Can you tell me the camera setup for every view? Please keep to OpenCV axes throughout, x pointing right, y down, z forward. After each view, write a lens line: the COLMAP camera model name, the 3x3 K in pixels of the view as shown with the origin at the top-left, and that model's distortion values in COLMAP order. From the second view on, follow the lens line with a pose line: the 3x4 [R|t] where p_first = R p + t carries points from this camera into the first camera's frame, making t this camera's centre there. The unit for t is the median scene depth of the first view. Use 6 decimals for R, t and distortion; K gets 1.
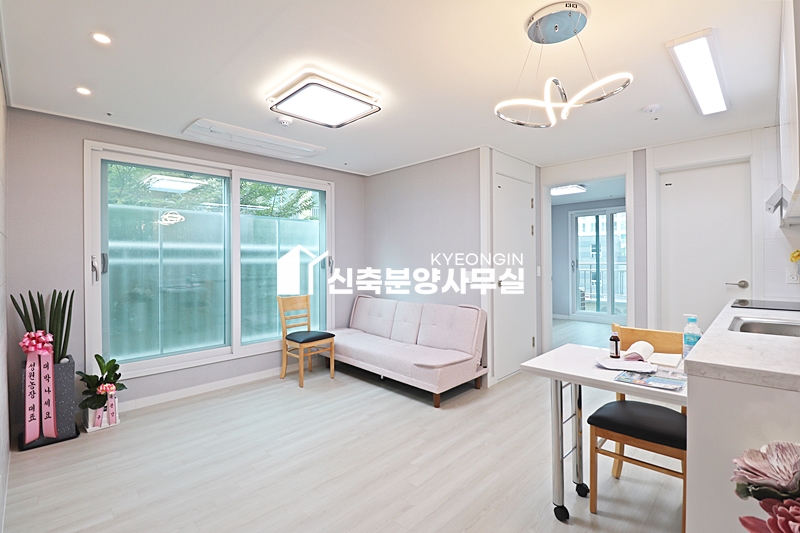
lens RADIAL K [[370.0, 0, 401.1], [0, 370.0, 259.4], [0, 0, 1]] dist [-0.000822, -0.012739]
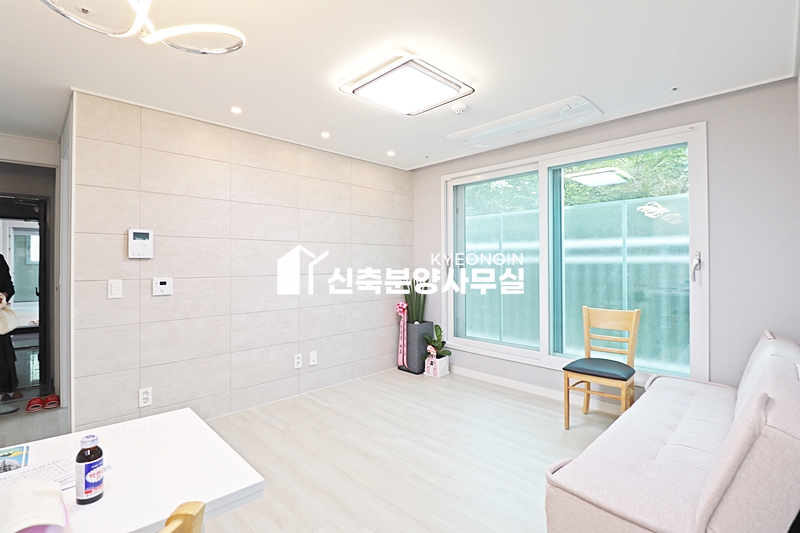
lens RADIAL K [[377.5, 0, 400.4], [0, 377.5, 258.3], [0, 0, 1]] dist [0.004237, -0.013396]
pose [[-0.011965, 0.000395, -0.999928, 0.576892], [0.003822, 0.999993, 0.000349, -0.001317], [0.999921, -0.003817, -0.011966, 0.782181]]
